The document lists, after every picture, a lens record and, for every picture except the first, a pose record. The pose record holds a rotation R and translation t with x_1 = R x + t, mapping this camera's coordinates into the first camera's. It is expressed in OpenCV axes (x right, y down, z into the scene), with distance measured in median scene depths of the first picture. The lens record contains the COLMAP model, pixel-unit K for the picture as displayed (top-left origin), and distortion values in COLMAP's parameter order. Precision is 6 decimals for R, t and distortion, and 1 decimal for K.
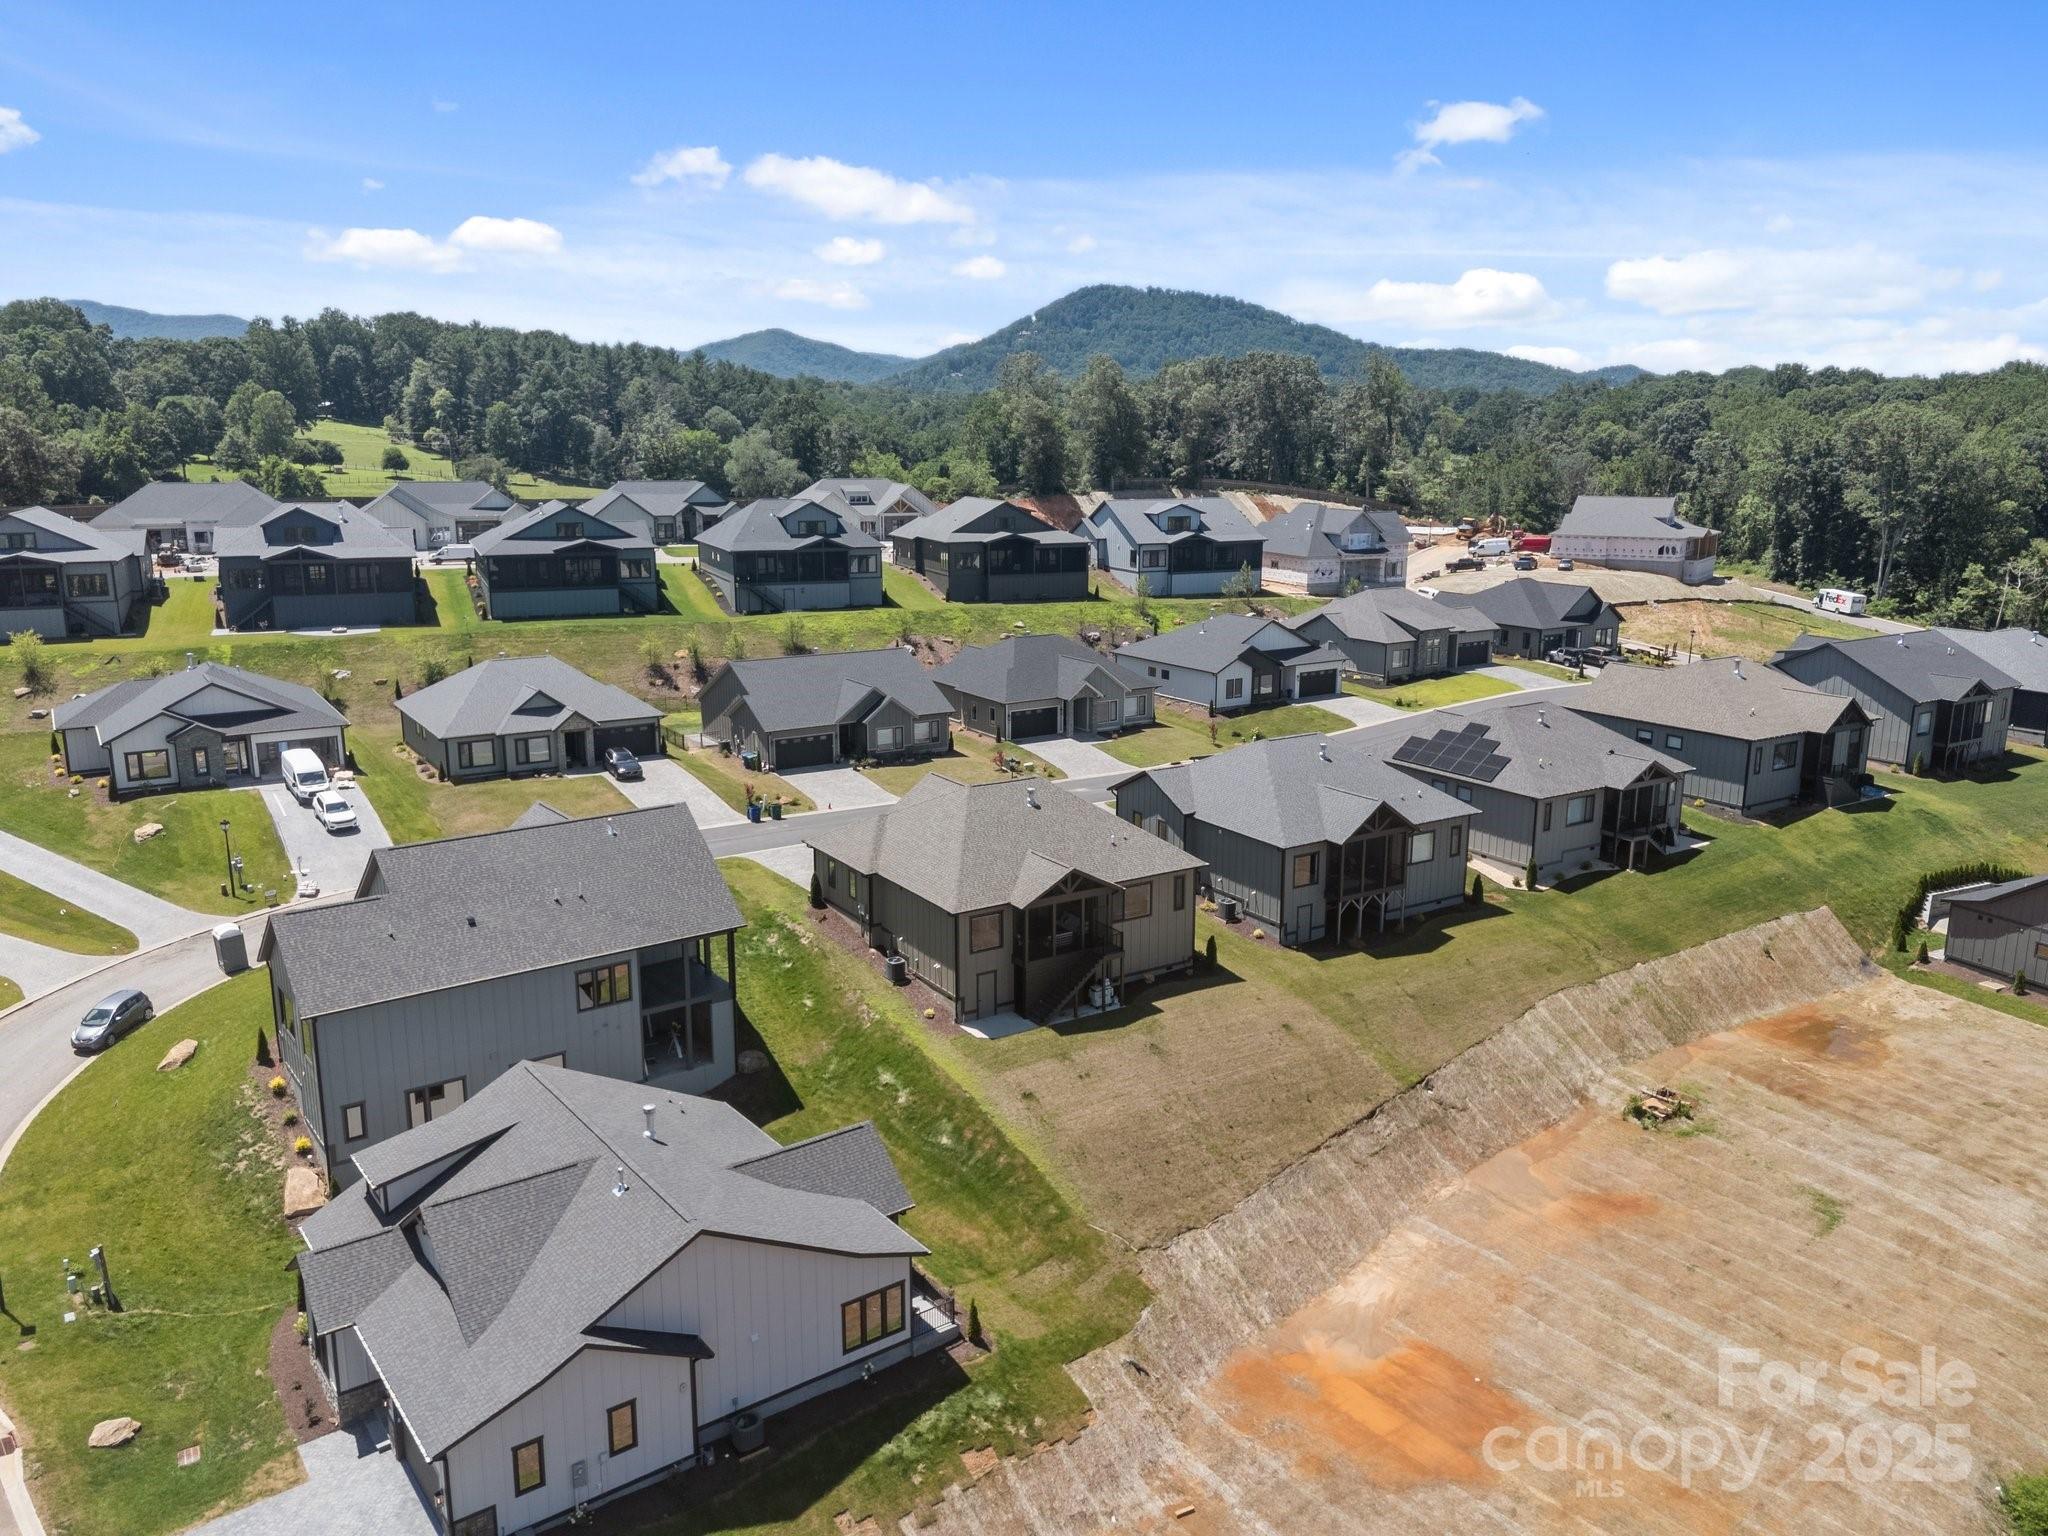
lens RADIAL K [[1486.8, 0, 1000.8], [0, 1486.8, 765.8], [0, 0, 1]] dist [0.146559, -0.233356]
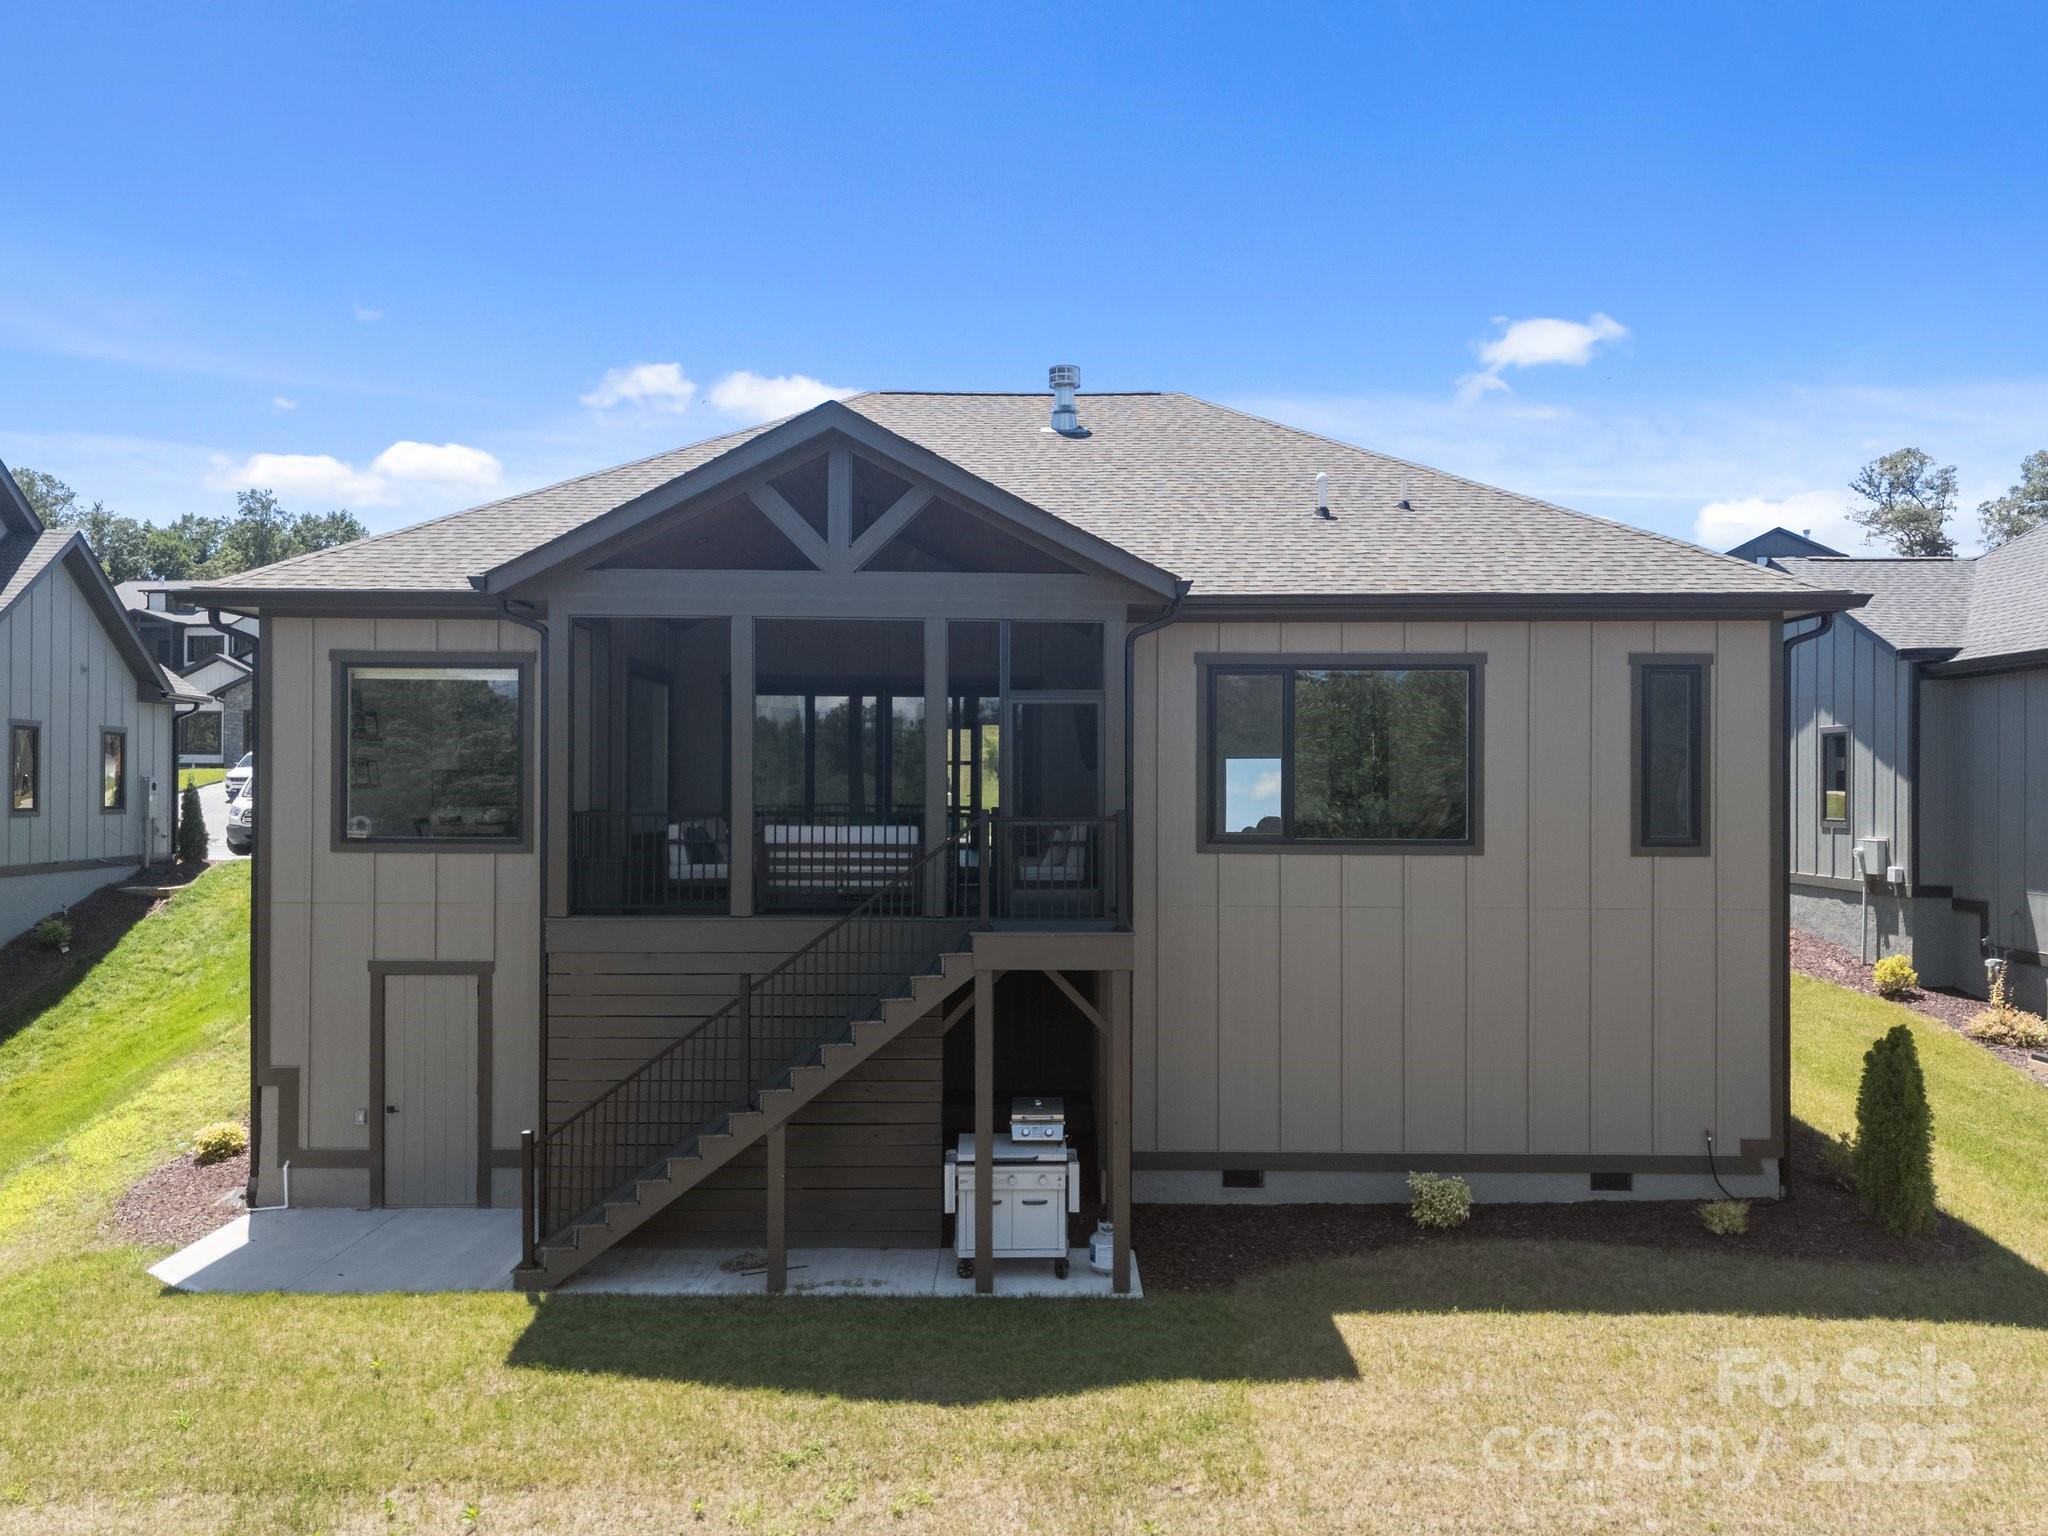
lens RADIAL K [[1514.0, 0, 1024.0], [0, 1514.0, 768.0], [0, 0, 1]] dist [0.089502, -0.109120]
pose [[0.848167, 0.000189, -0.529728, 0.144240], [-0.122378, 0.973019, -0.195597, 0.125896], [0.515399, 0.230726, 0.825306, 0.762156]]
